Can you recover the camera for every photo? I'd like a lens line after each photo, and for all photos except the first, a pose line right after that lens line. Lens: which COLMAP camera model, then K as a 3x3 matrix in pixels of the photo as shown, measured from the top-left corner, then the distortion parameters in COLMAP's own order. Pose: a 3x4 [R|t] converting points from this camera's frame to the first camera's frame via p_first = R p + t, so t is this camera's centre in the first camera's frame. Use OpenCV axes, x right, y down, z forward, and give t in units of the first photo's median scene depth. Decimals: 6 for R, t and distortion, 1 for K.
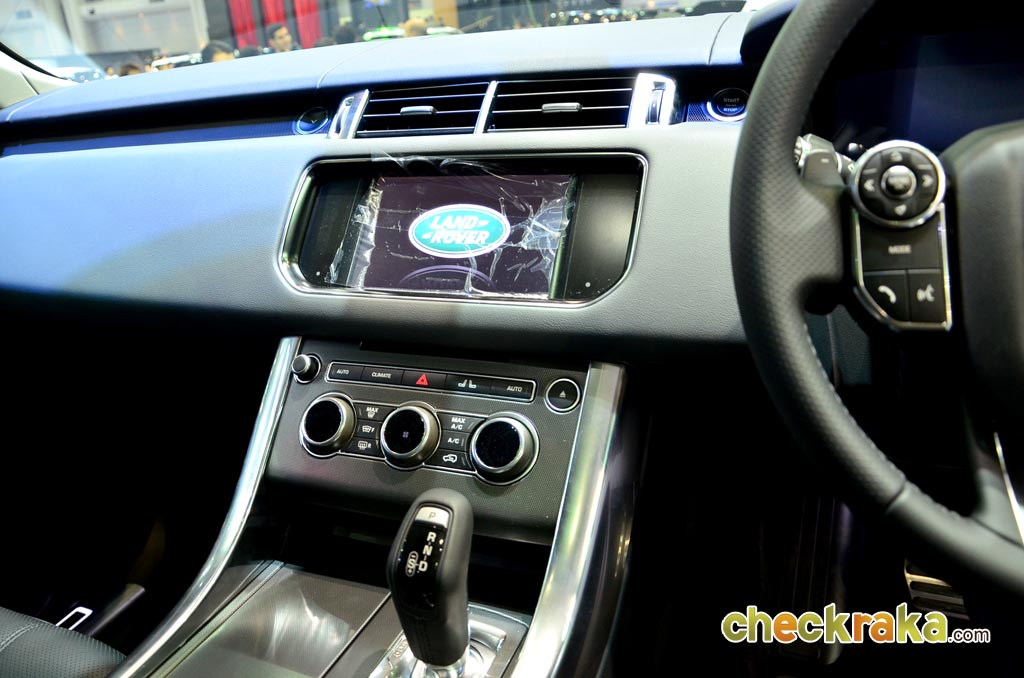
lens RADIAL K [[810.8, 0, 512.0], [0, 810.8, 339.0], [0, 0, 1]] dist [-0.198468, 0.152866]
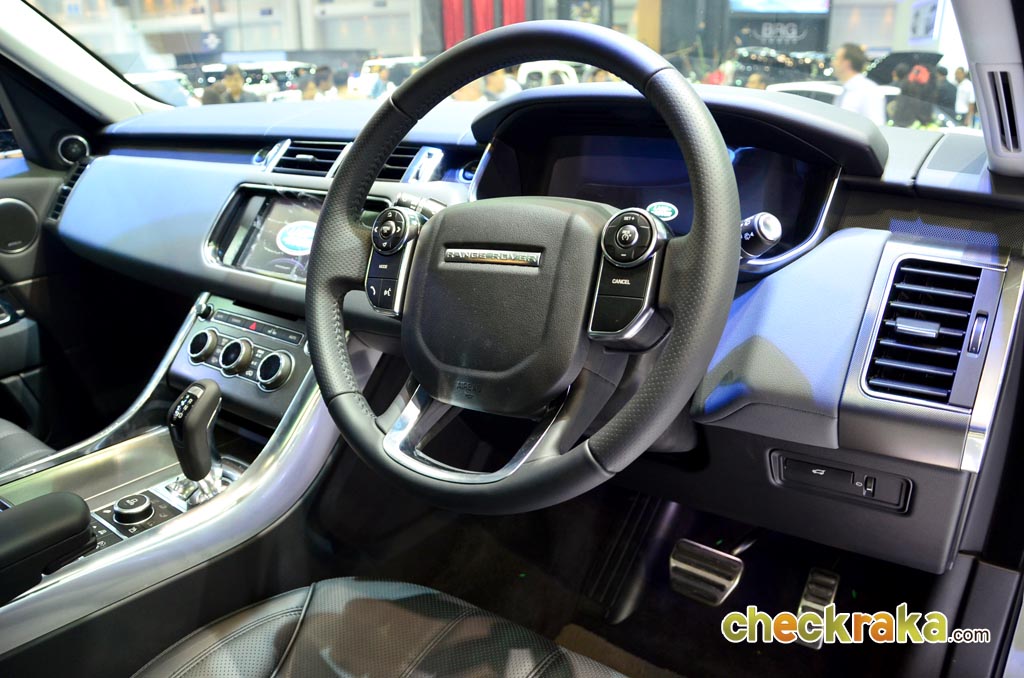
lens RADIAL K [[810.8, 0, 512.0], [0, 810.8, 339.0], [0, 0, 1]] dist [-0.198468, 0.152866]
pose [[0.965615, 0.143203, -0.216983, 0.651411], [-0.148400, 0.988897, -0.007761, 0.010319], [0.213462, 0.039694, 0.976145, -0.391506]]
